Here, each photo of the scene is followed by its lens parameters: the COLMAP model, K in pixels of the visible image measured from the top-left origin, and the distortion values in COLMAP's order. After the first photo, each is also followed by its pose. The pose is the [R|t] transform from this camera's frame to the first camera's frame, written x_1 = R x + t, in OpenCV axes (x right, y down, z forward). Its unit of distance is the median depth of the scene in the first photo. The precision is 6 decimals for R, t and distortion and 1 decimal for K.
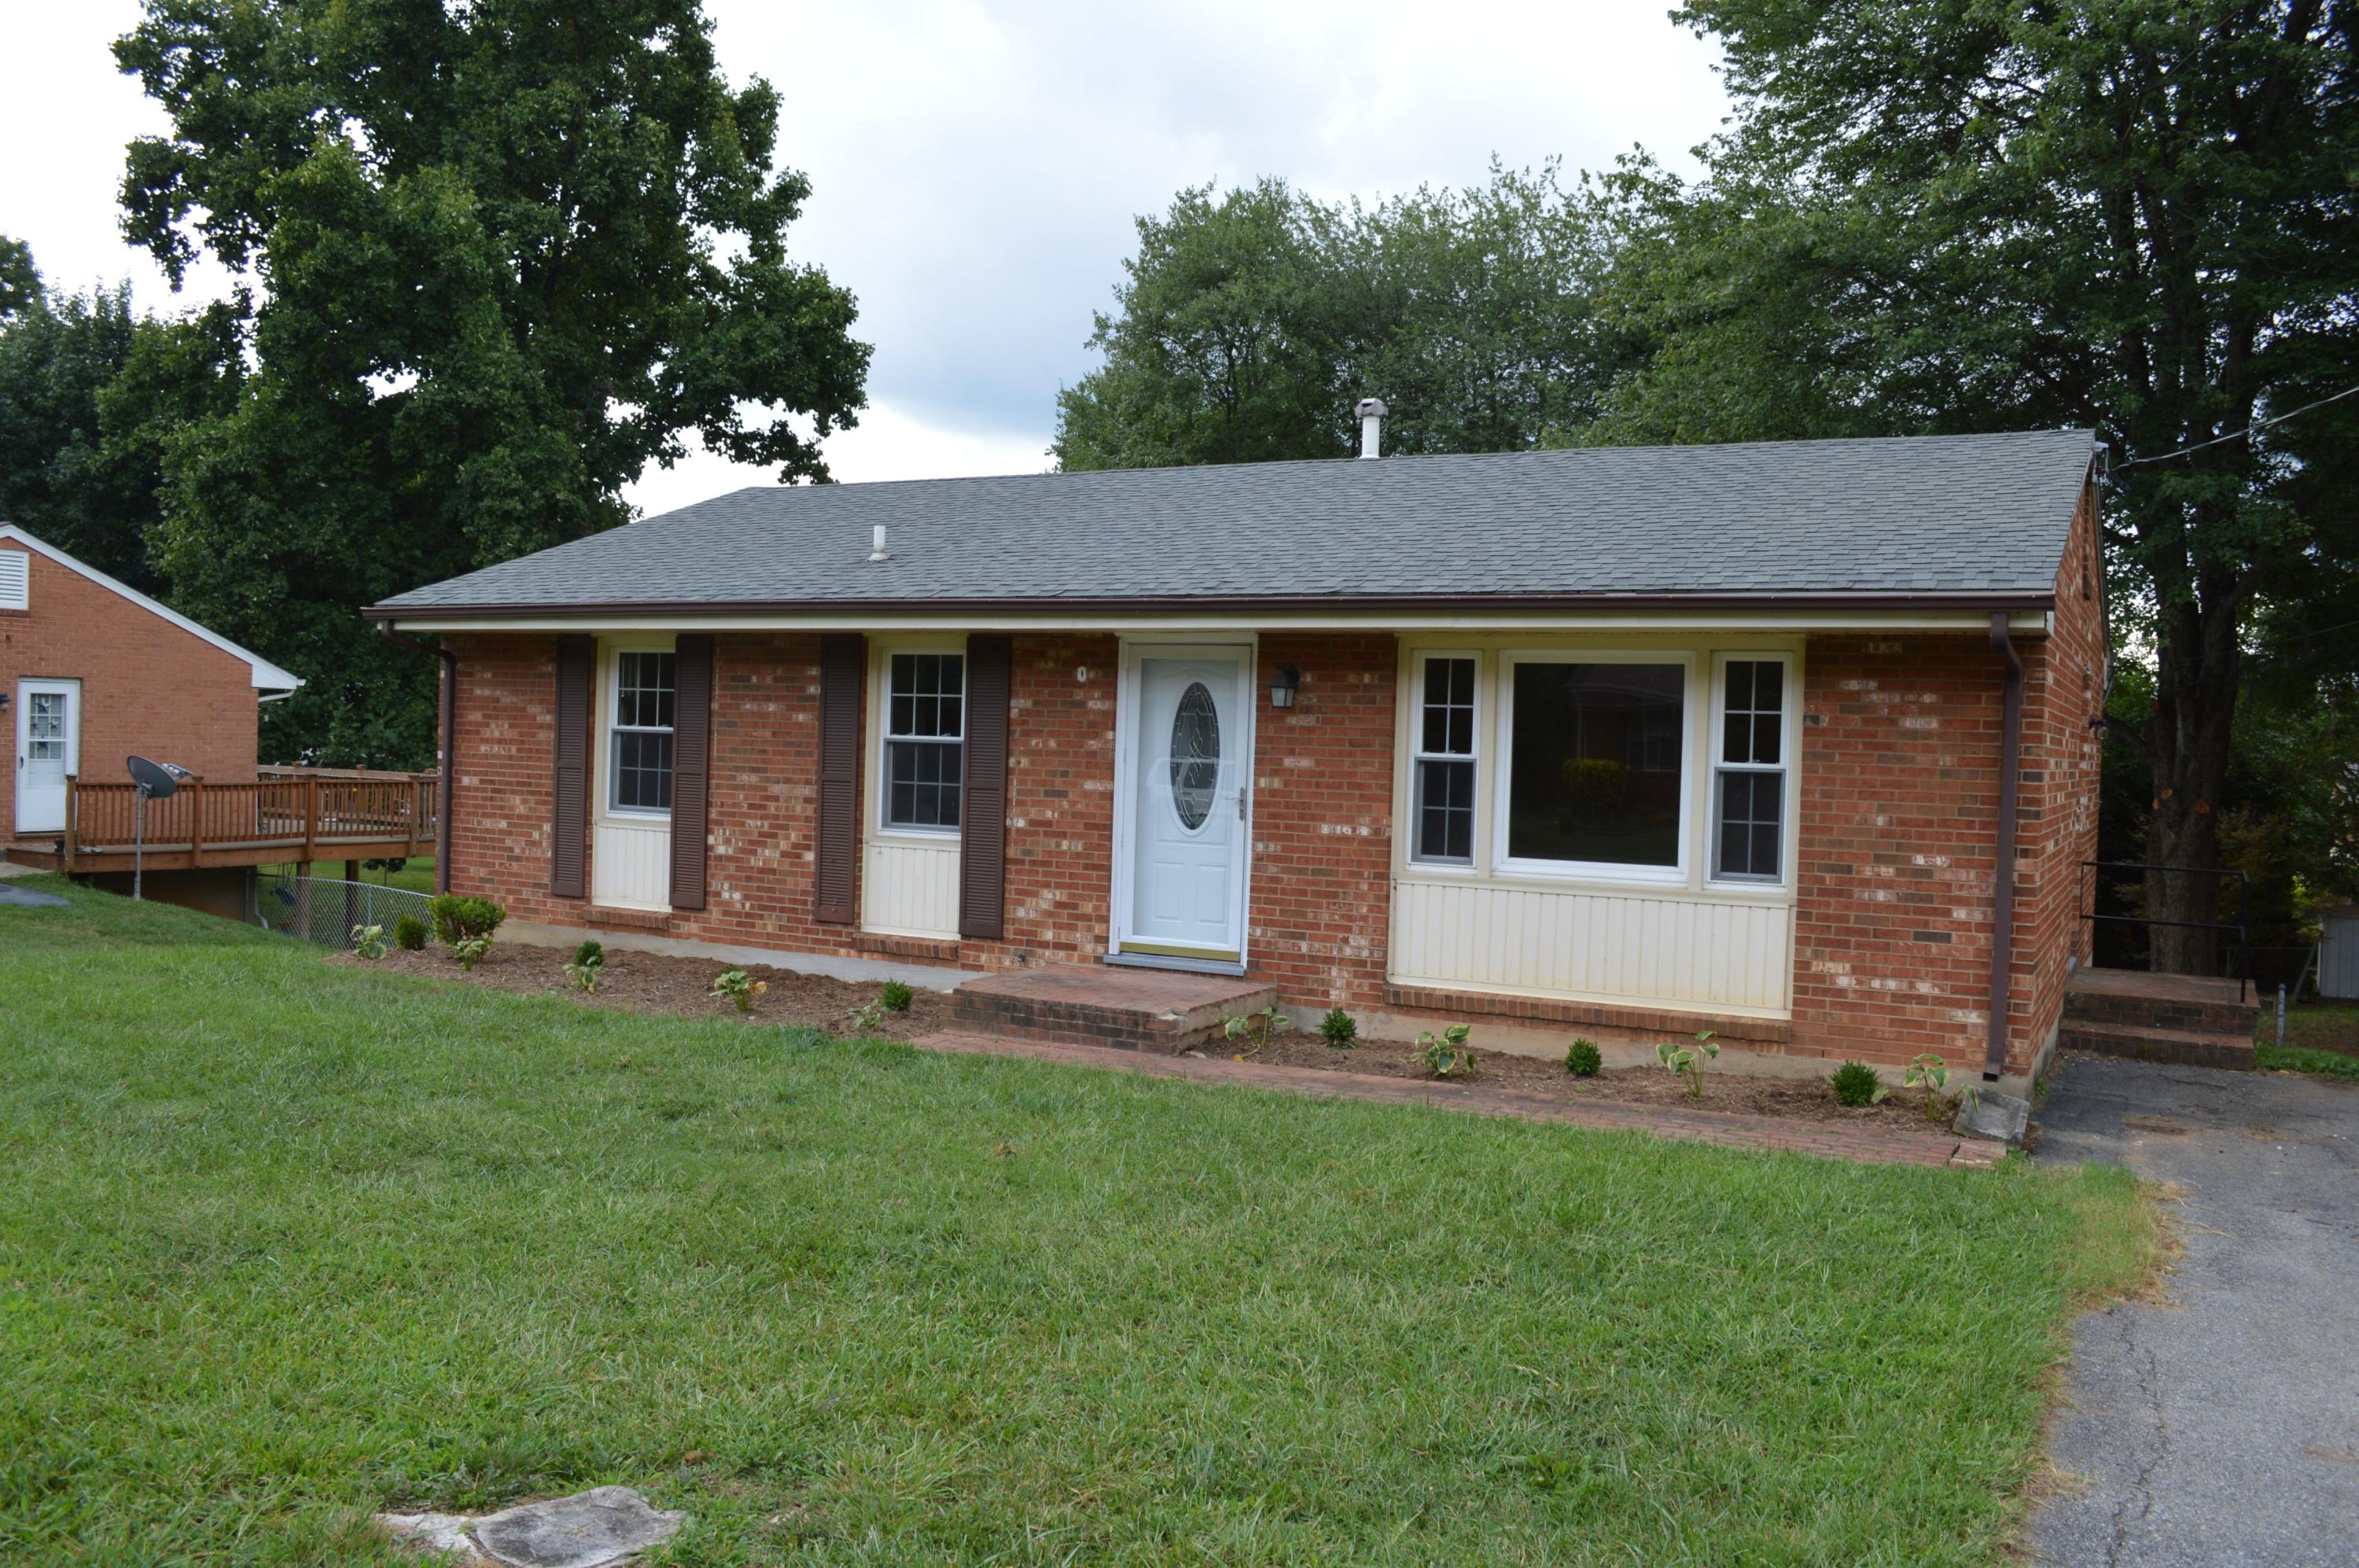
lens RADIAL K [[1885.5, 0, 1179.5], [0, 1885.5, 784.0], [0, 0, 1]] dist [-0.083551, 0.014032]
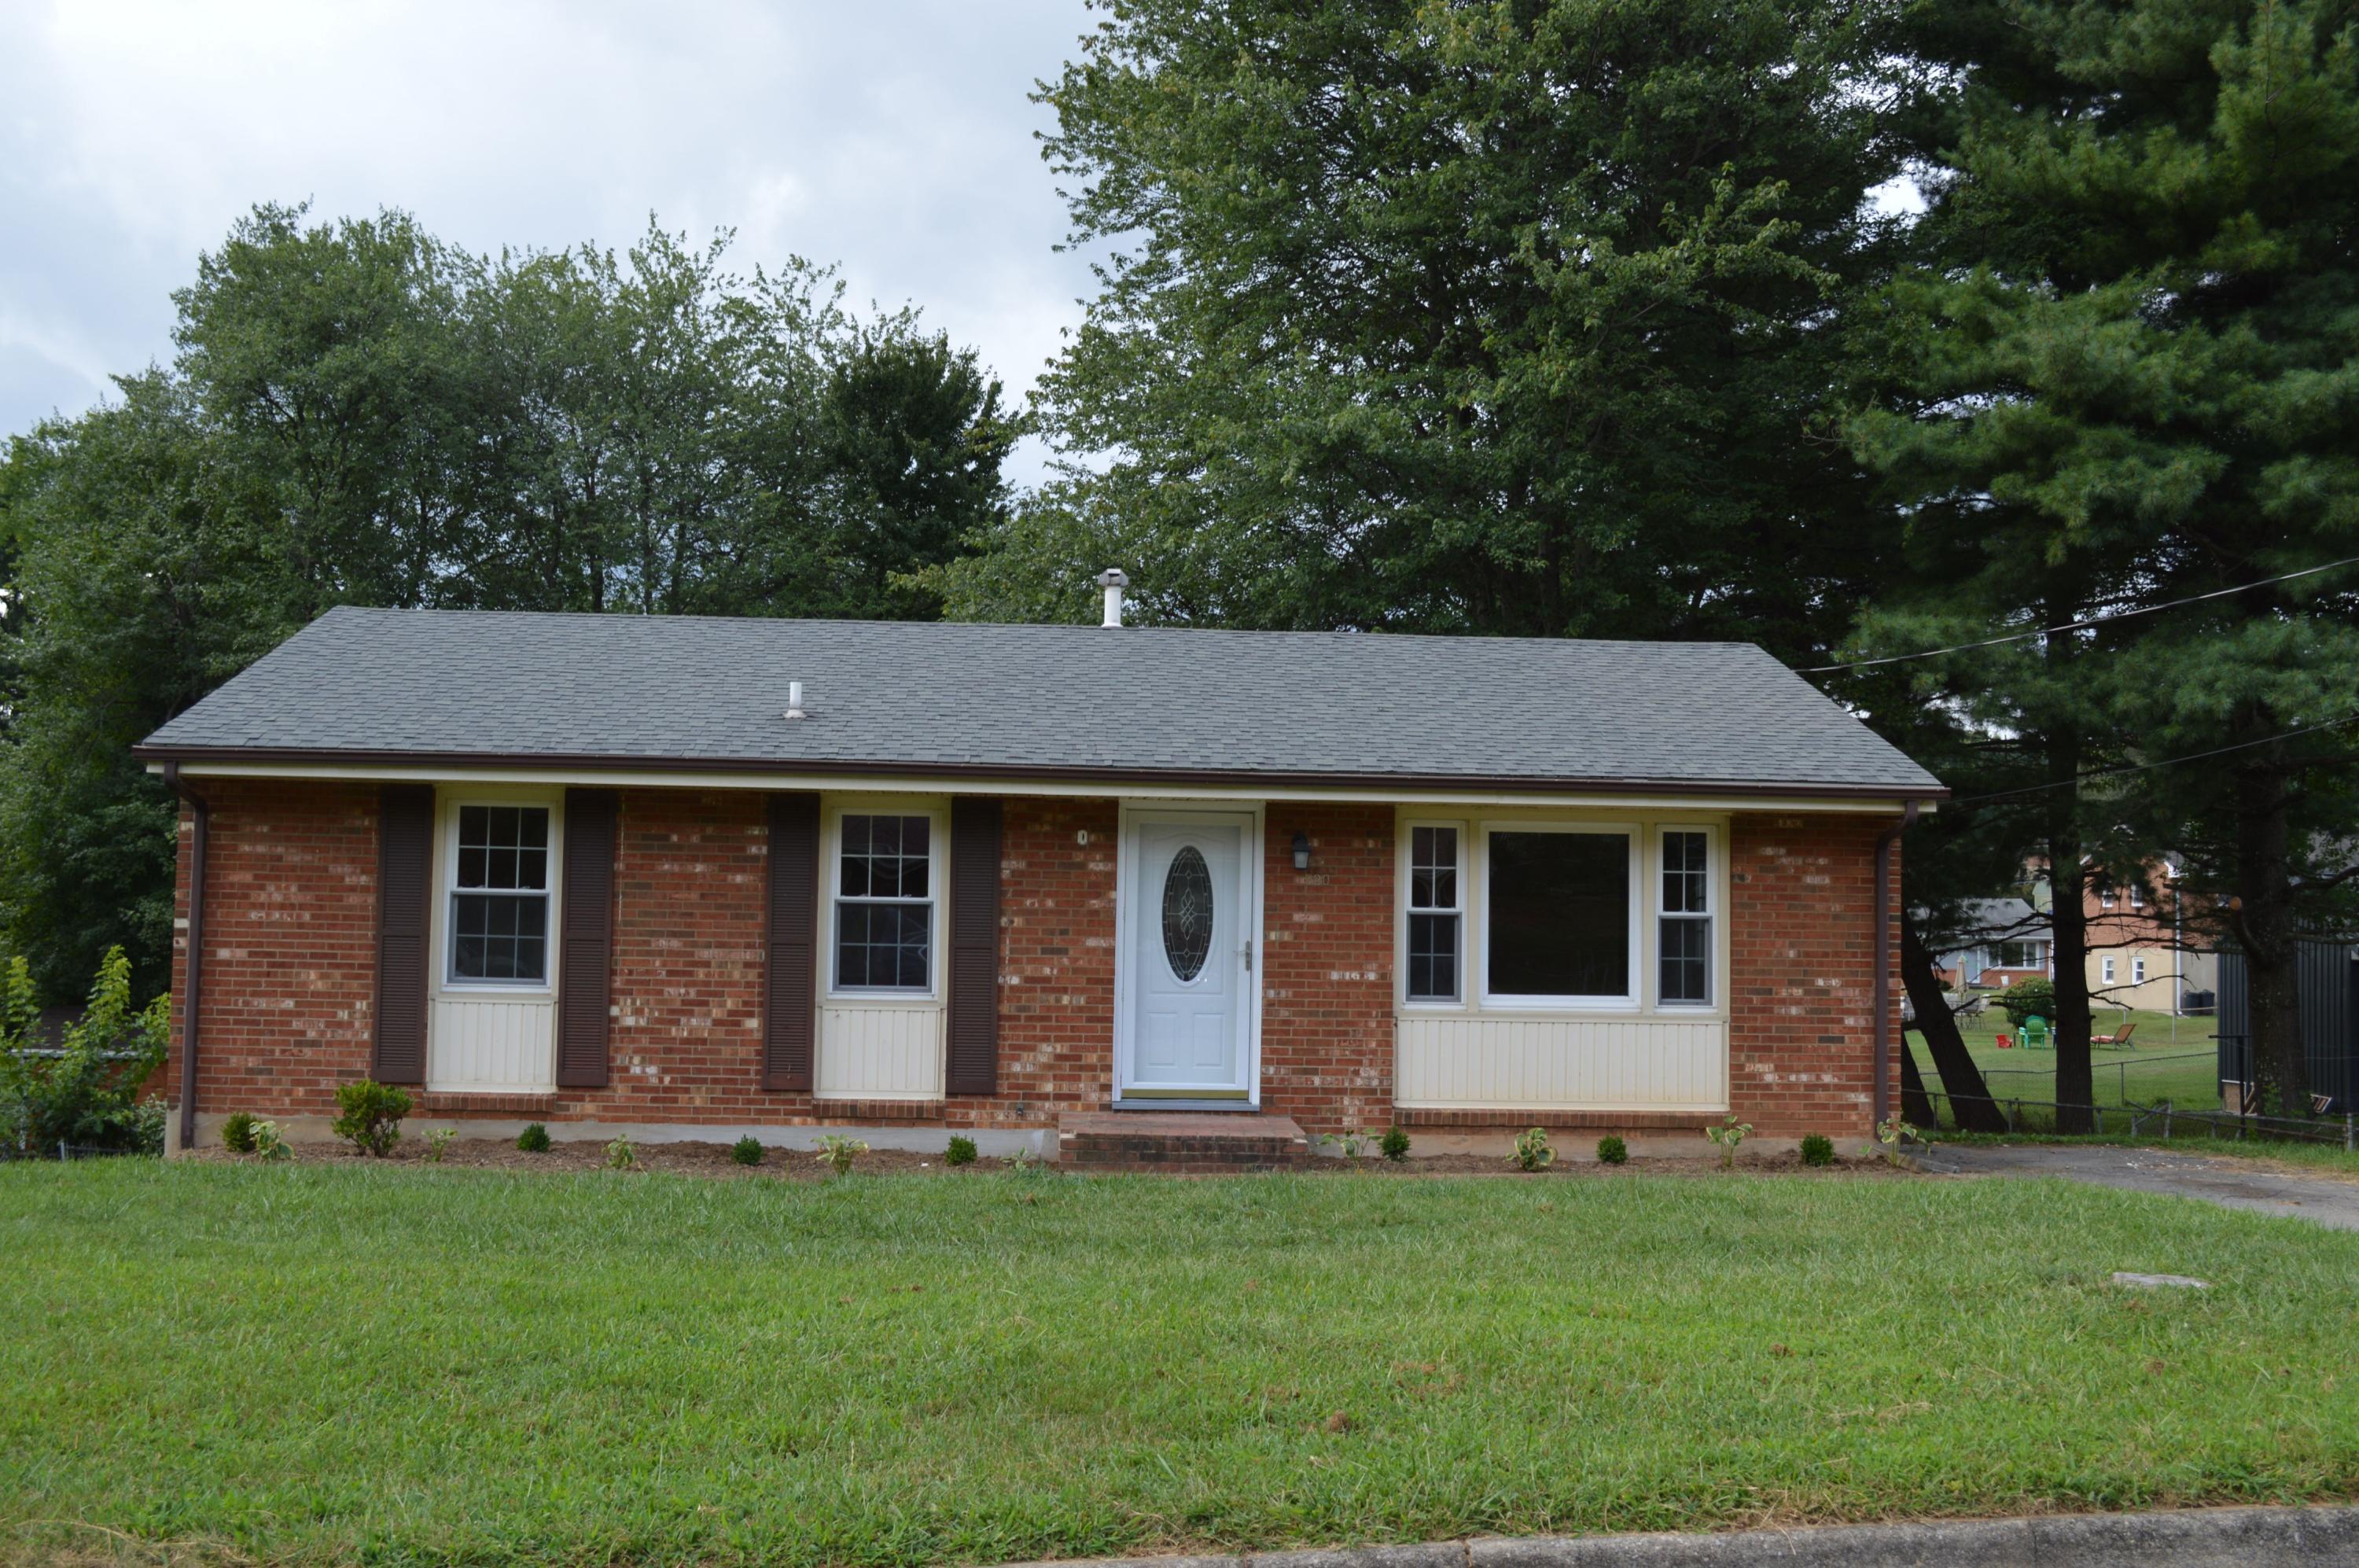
lens RADIAL K [[2462.9, 0, 1179.5], [0, 2462.9, 784.0], [0, 0, 1]] dist [-0.057863, -0.000795]
pose [[0.847078, 0.017157, 0.531192, -0.743702], [0.020842, 0.997638, -0.065459, 0.003554], [-0.531060, 0.066520, 0.844719, -0.201621]]
